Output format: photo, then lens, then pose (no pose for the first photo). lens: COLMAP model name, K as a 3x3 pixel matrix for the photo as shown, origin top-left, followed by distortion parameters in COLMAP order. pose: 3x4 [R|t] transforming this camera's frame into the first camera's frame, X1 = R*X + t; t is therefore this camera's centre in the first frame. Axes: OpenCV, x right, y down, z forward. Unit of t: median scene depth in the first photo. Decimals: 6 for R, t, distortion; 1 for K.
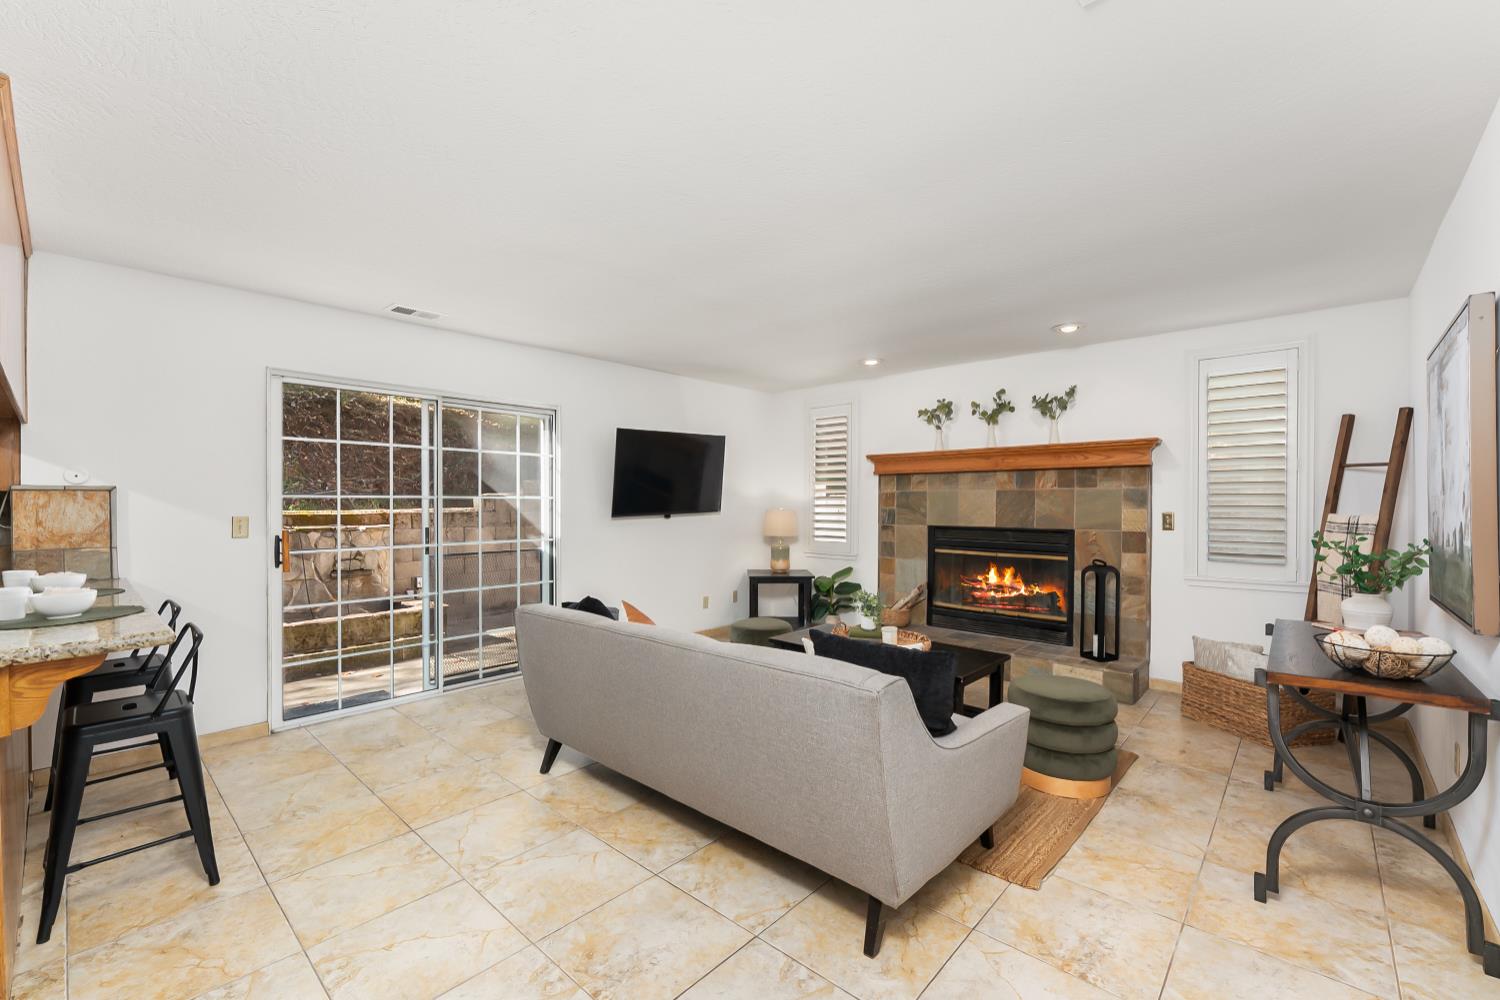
lens RADIAL K [[619.6, 0, 744.7], [0, 619.6, 507.4], [0, 0, 1]] dist [-0.000143, -0.000160]
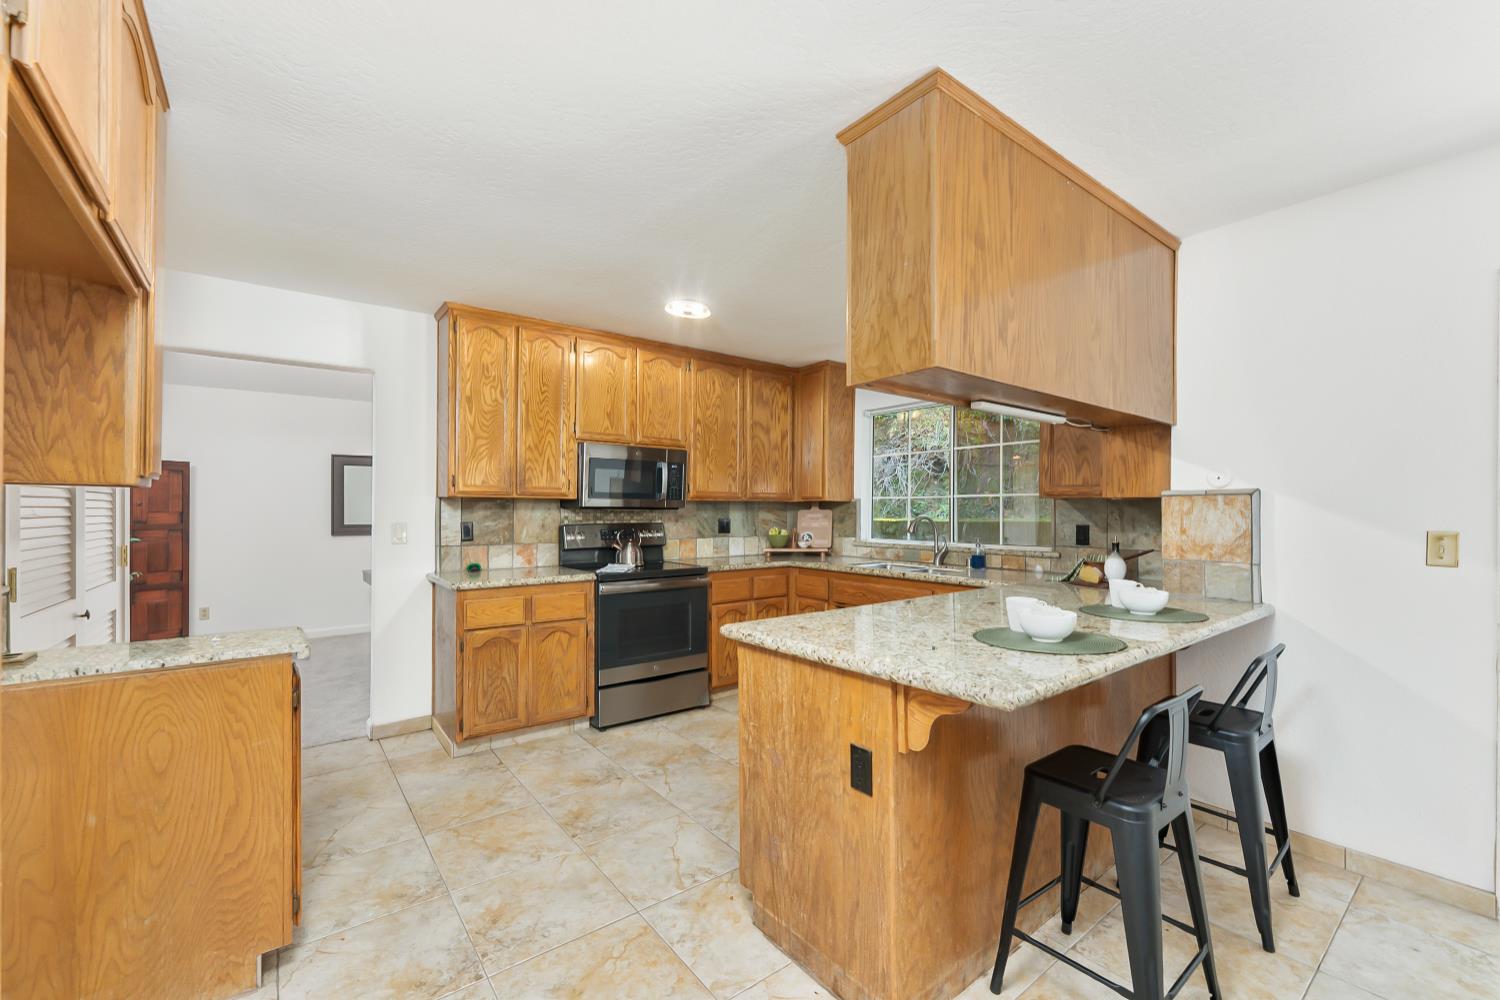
lens RADIAL K [[619.6, 0, 744.7], [0, 619.6, 507.4], [0, 0, 1]] dist [-0.000143, -0.000160]
pose [[-0.173549, -0.002429, -0.984822, -0.062795], [-0.006199, 0.999980, -0.001374, -0.002574], [0.984806, 0.005867, -0.173560, 0.287151]]
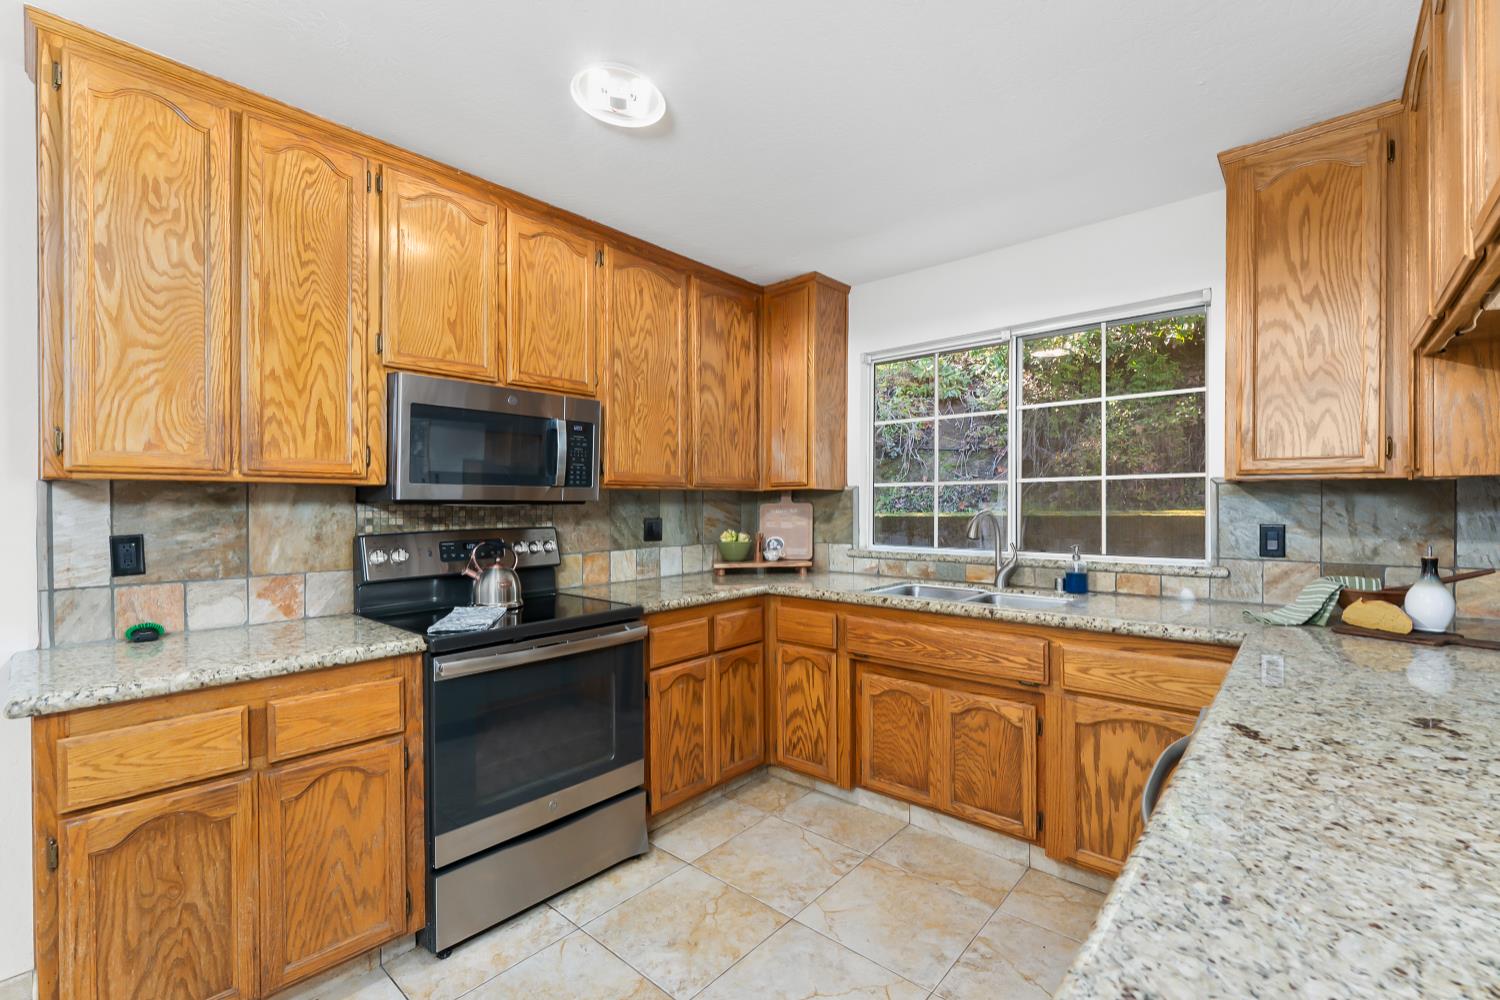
lens RADIAL K [[646.9, 0, 744.4], [0, 646.9, 507.3], [0, 0, 1]] dist [-0.001142, 0.000013]
pose [[0.016636, 0.008183, -0.999828, -0.374086], [0.000415, 0.999966, 0.008191, -0.001837], [0.999862, -0.000551, 0.016632, 0.166608]]
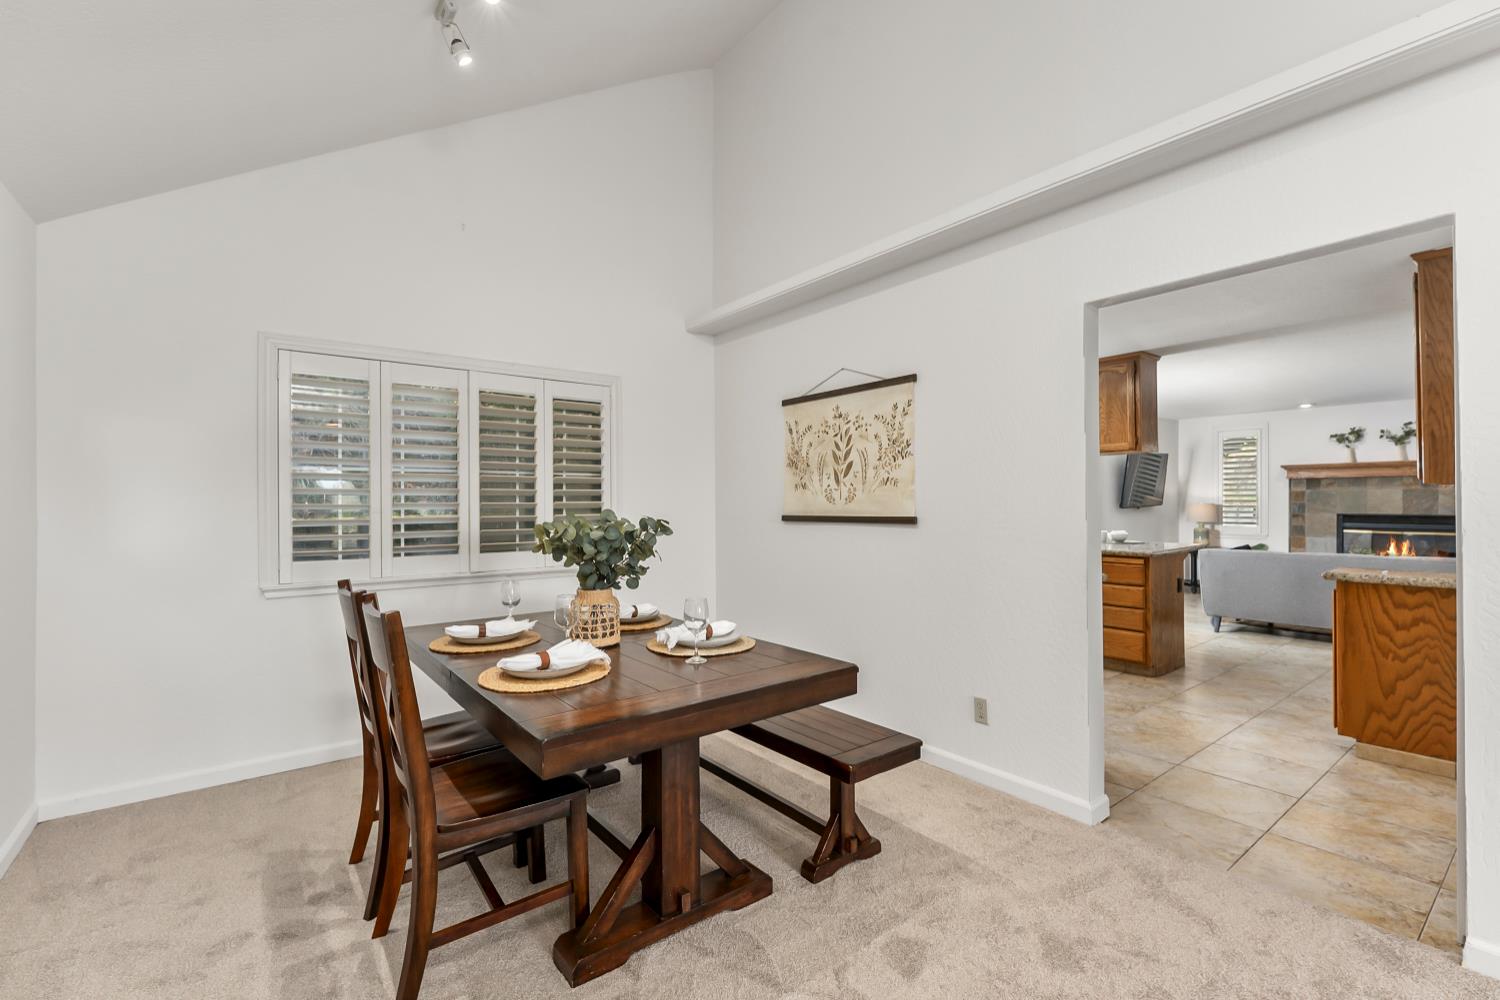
lens RADIAL K [[658.1, 0, 737.9], [0, 658.1, 503.8], [0, 0, 1]] dist [0.003676, 0.000349]
pose [[0.983747, -0.005225, -0.179481, -0.872978], [0.004683, 0.999983, -0.003442, 0.004577], [0.179496, 0.002546, 0.983755, -0.834046]]
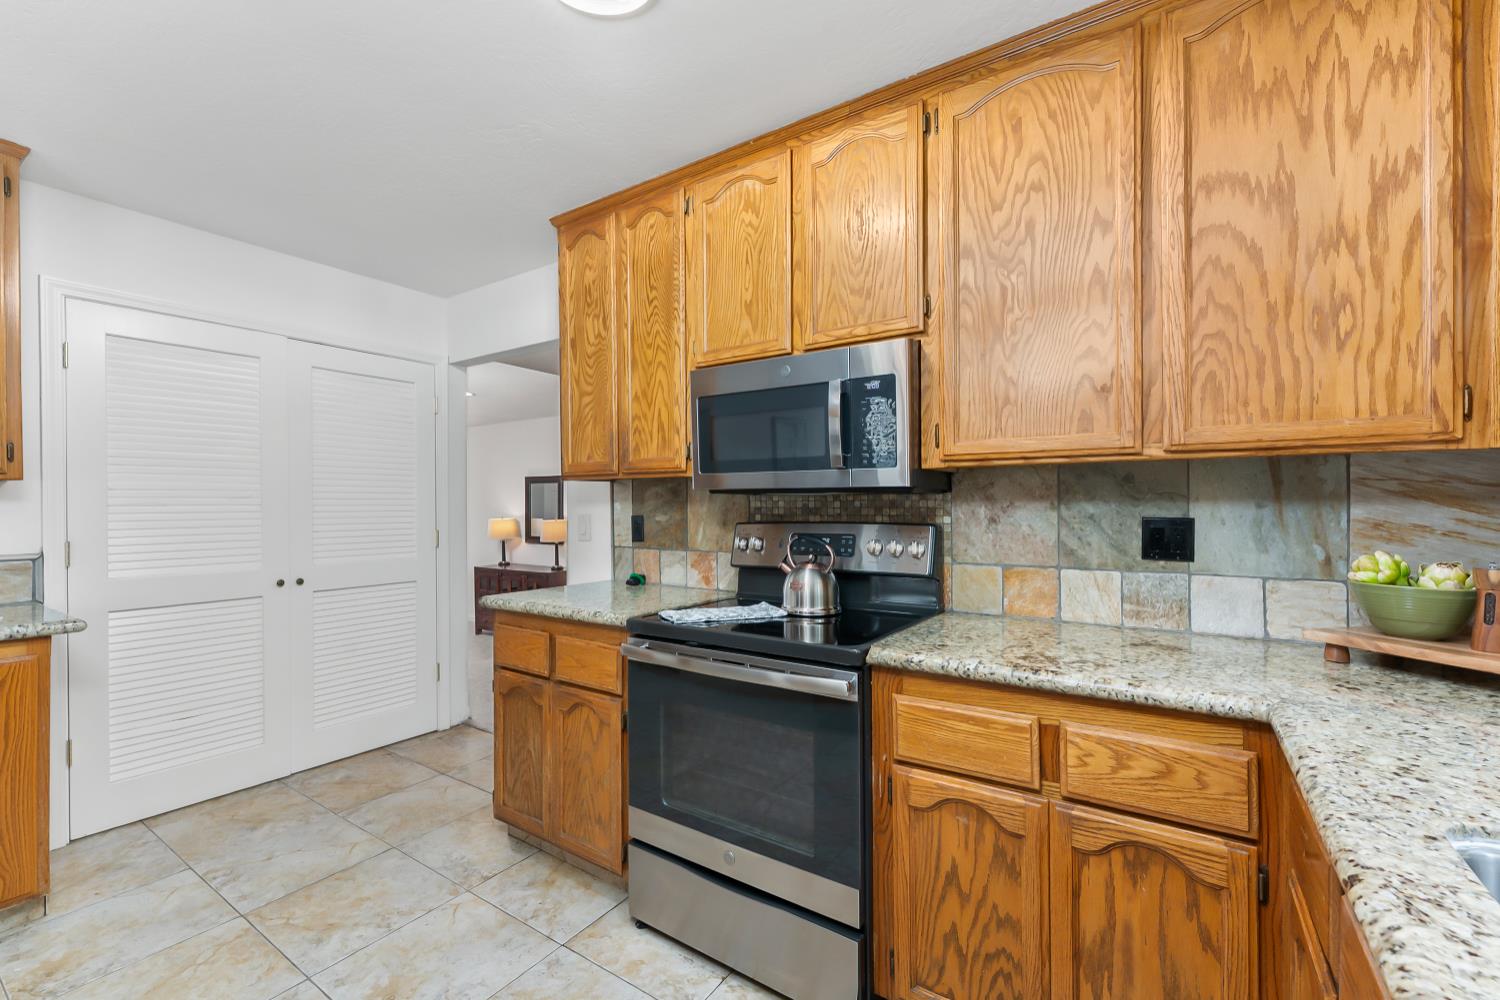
lens RADIAL K [[630.7, 0, 742.2], [0, 630.7, 505.7], [0, 0, 1]] dist [-0.000043, -0.000056]
pose [[-0.989093, 0.007575, -0.147094, -0.750689], [0.006386, 0.999943, 0.008553, 0.003969], [0.147151, 0.007521, -0.989085, 0.381191]]
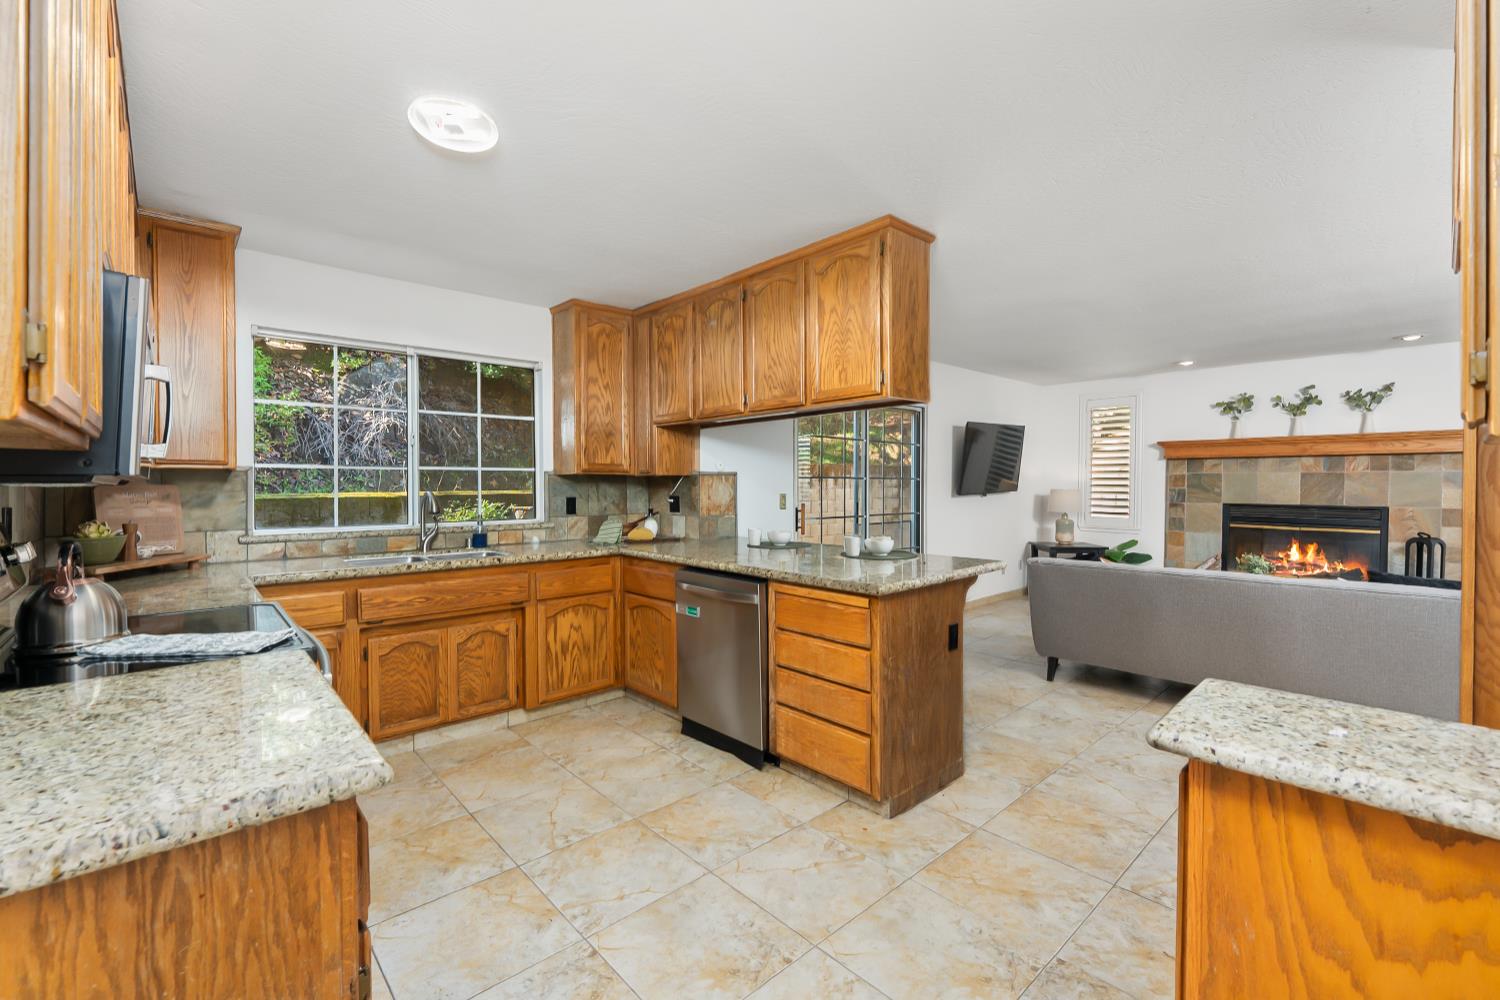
lens RADIAL K [[635.3, 0, 744.7], [0, 635.3, 492.0], [0, 0, 1]] dist [-0.000265, -0.000193]
pose [[0.995637, 0.001945, -0.093288, -0.511943], [-0.001267, 0.999972, 0.007325, 0.000851], [0.093300, -0.007175, 0.995612, -0.269900]]
